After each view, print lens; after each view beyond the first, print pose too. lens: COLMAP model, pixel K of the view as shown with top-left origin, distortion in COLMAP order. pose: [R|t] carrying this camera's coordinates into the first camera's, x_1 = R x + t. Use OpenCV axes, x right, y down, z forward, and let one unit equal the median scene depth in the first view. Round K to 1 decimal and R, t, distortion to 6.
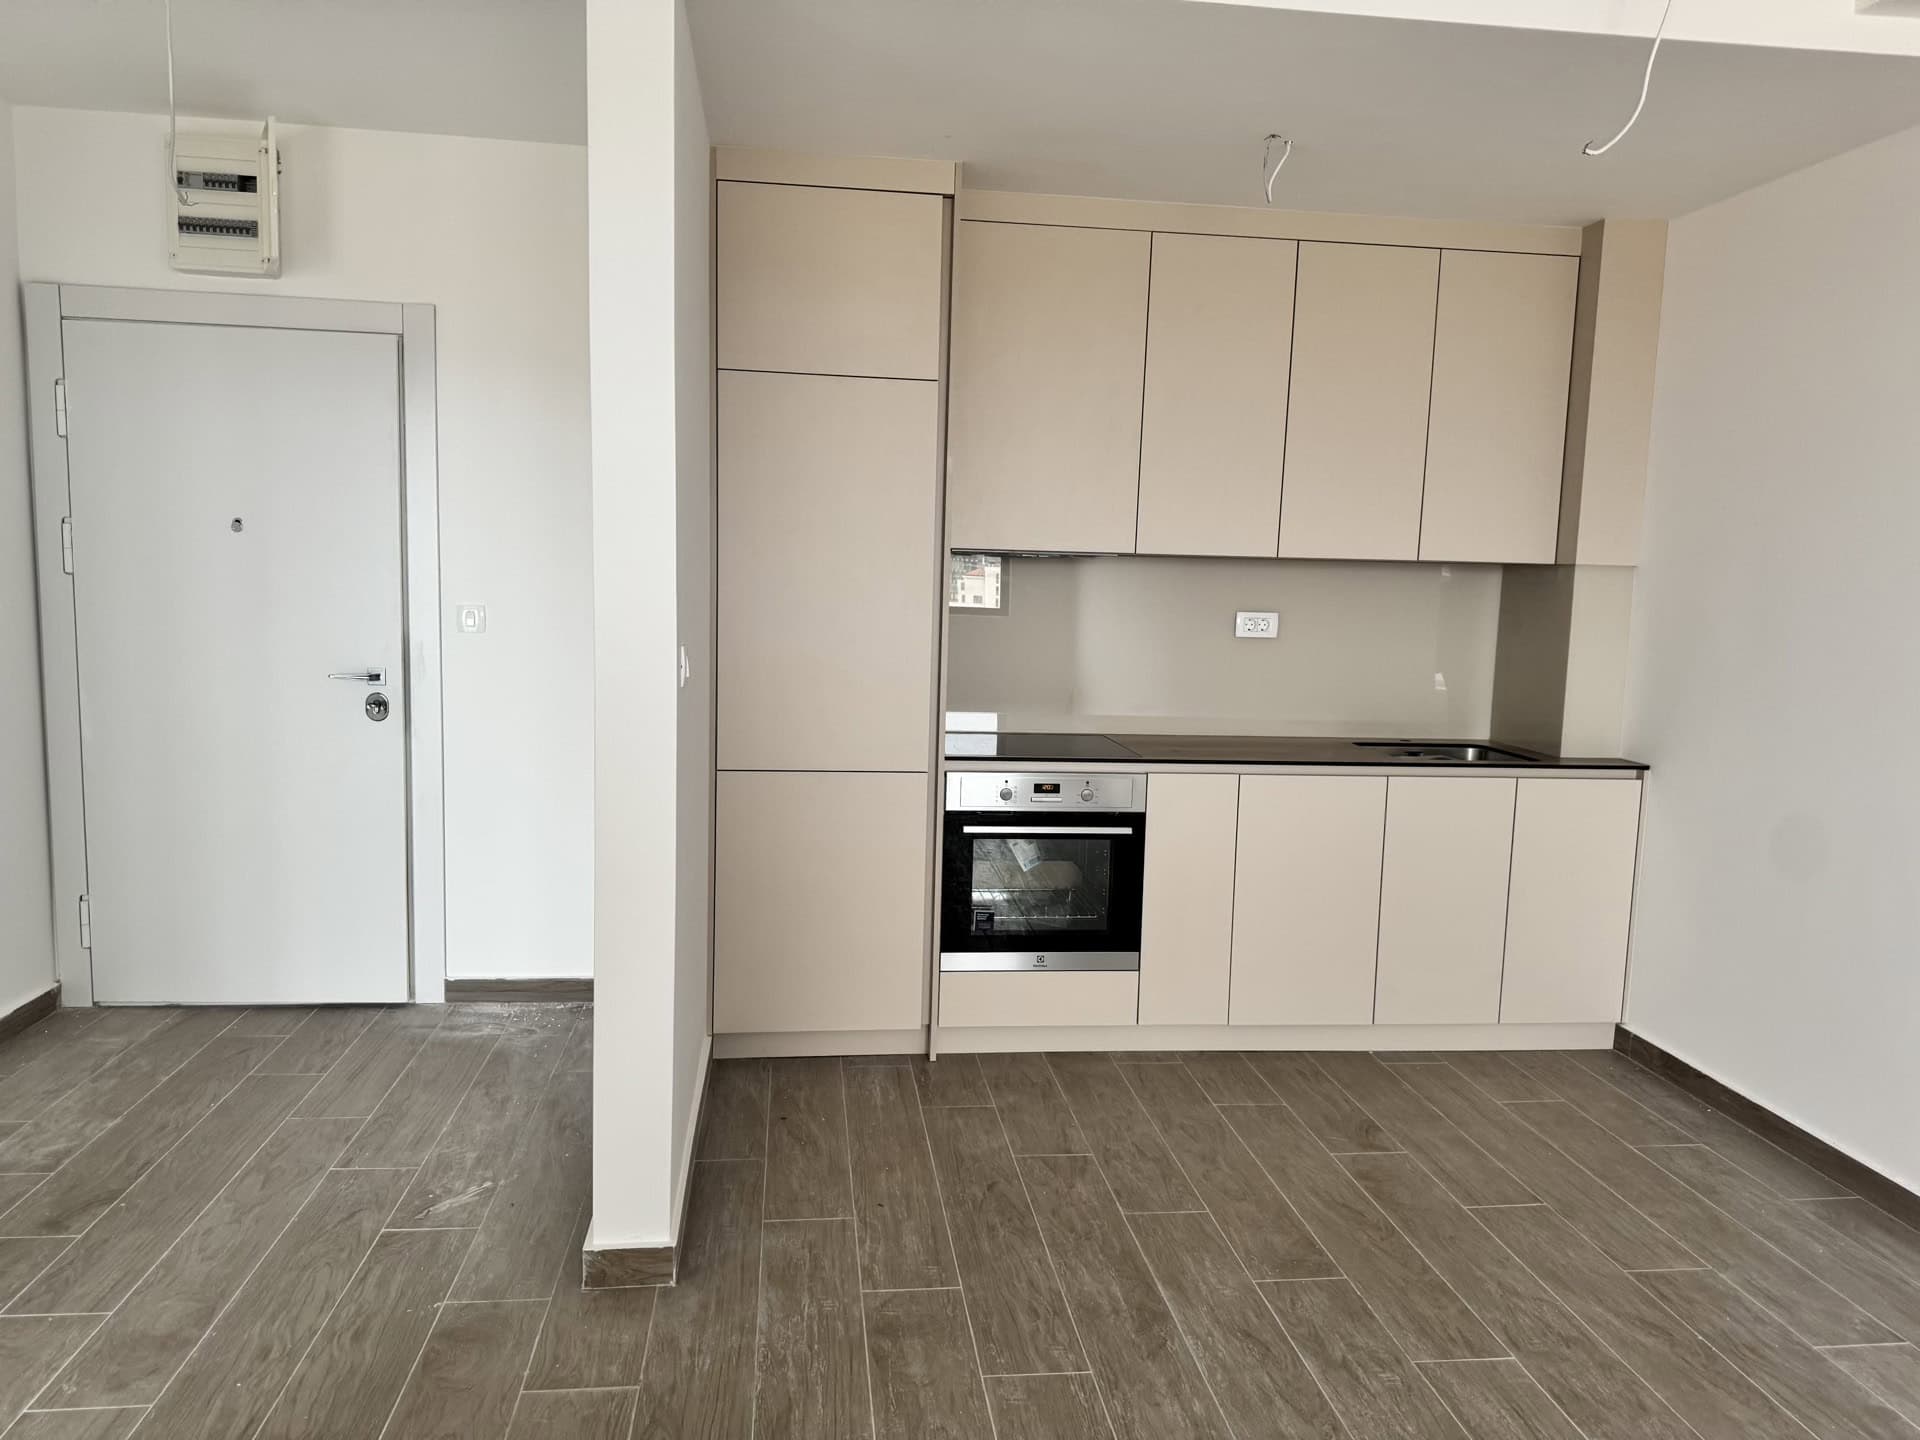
lens RADIAL K [[1368.2, 0, 955.6], [0, 1368.2, 727.0], [0, 0, 1]] dist [0.020592, -0.012007]
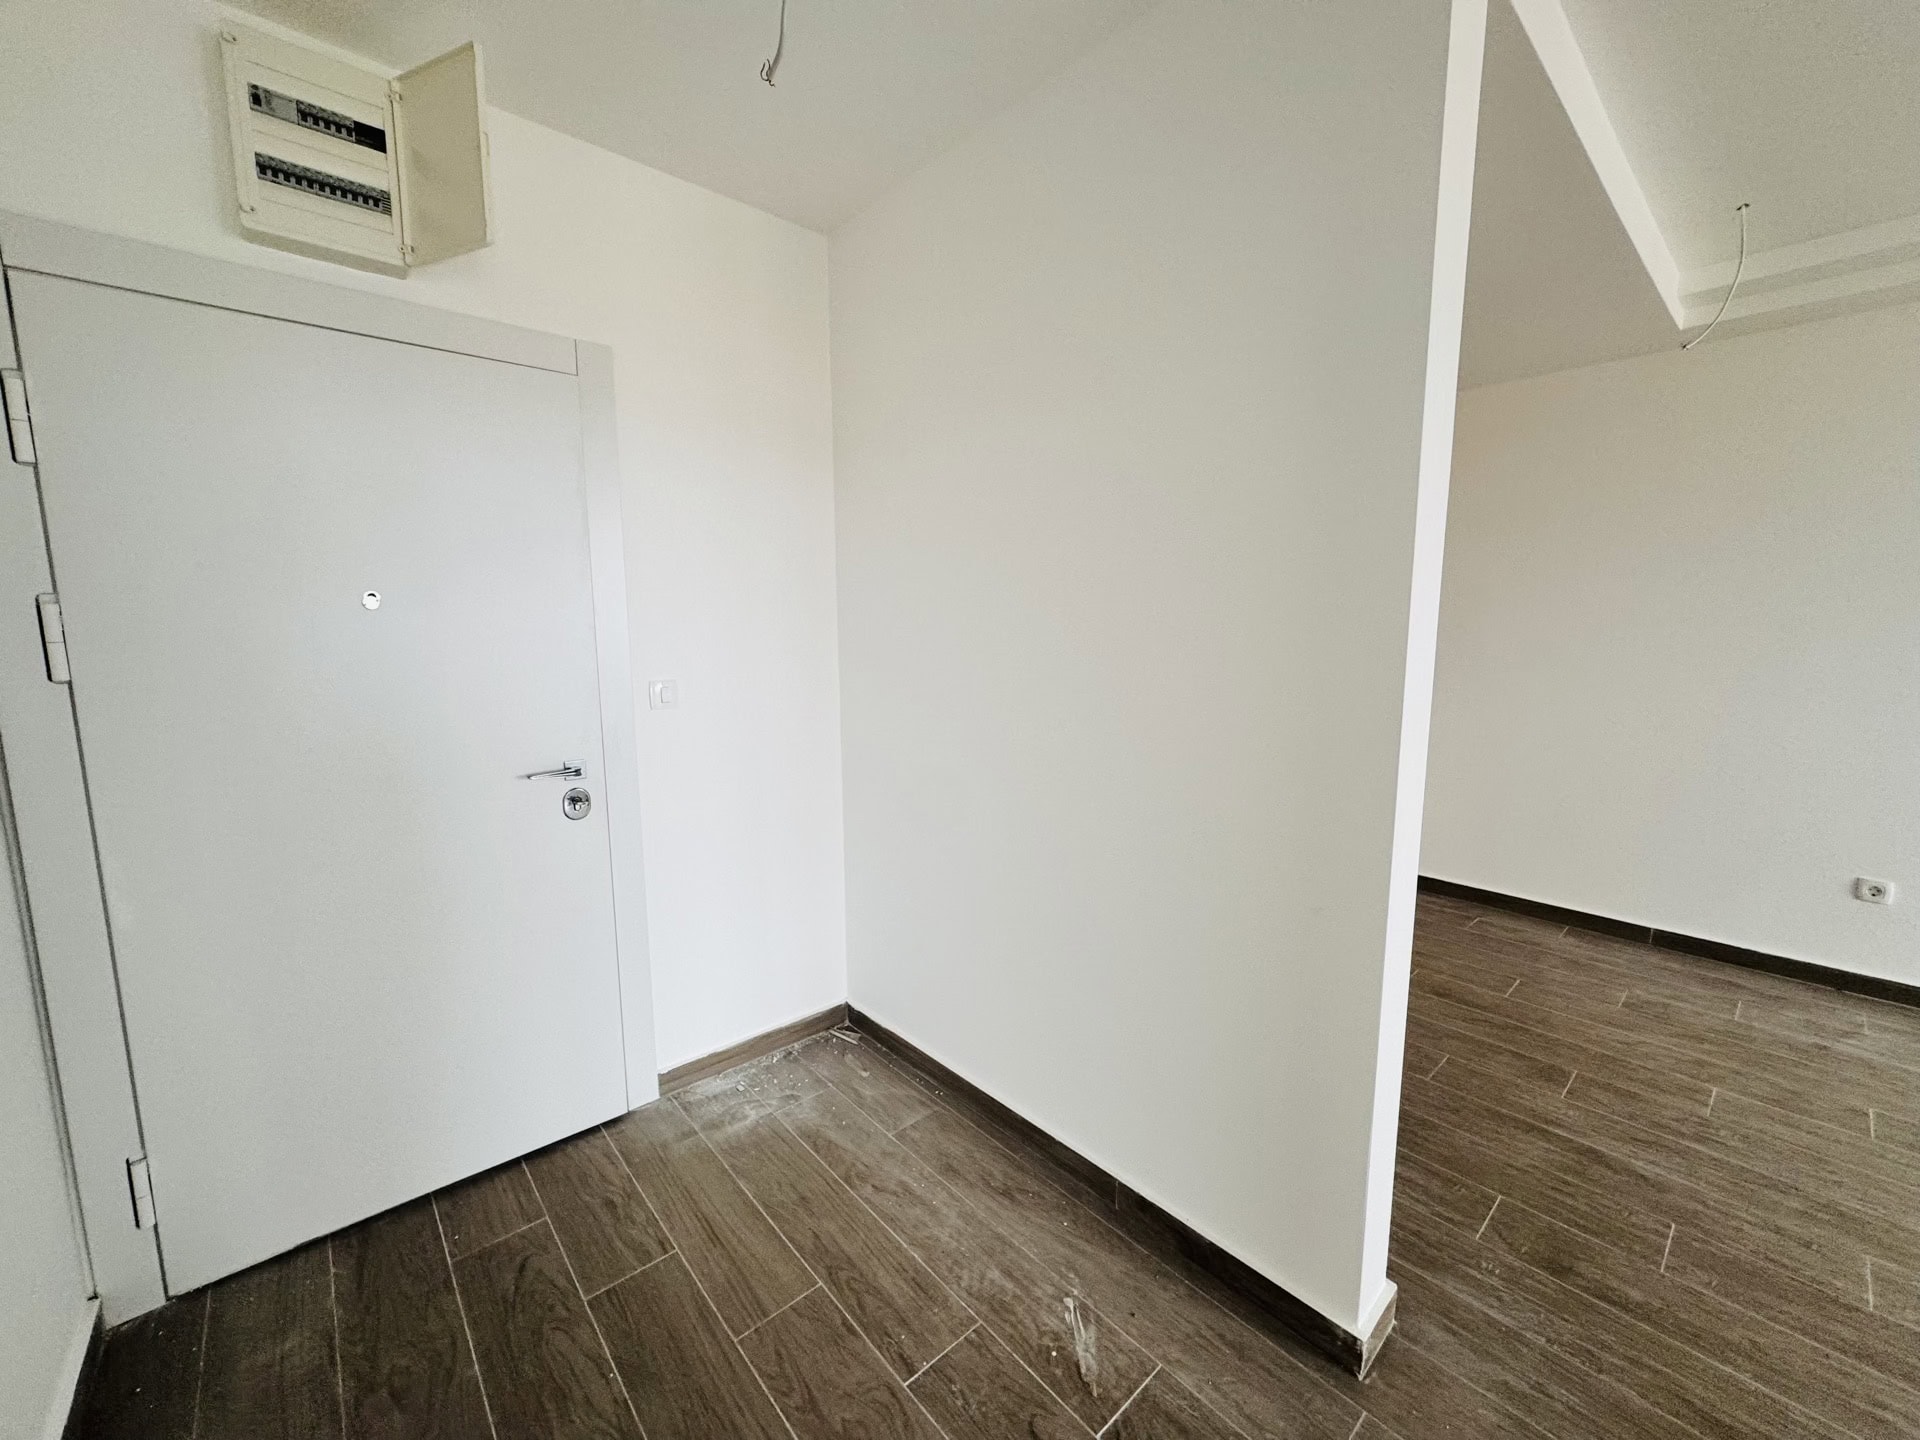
lens RADIAL K [[763.5, 0, 977.7], [0, 763.5, 717.5], [0, 0, 1]] dist [-0.000935, 0.000300]
pose [[0.819849, -0.107155, 0.562464, -0.489183], [0.097038, 0.994125, 0.047949, -0.069328], [-0.564298, 0.015269, 0.825430, 0.462091]]
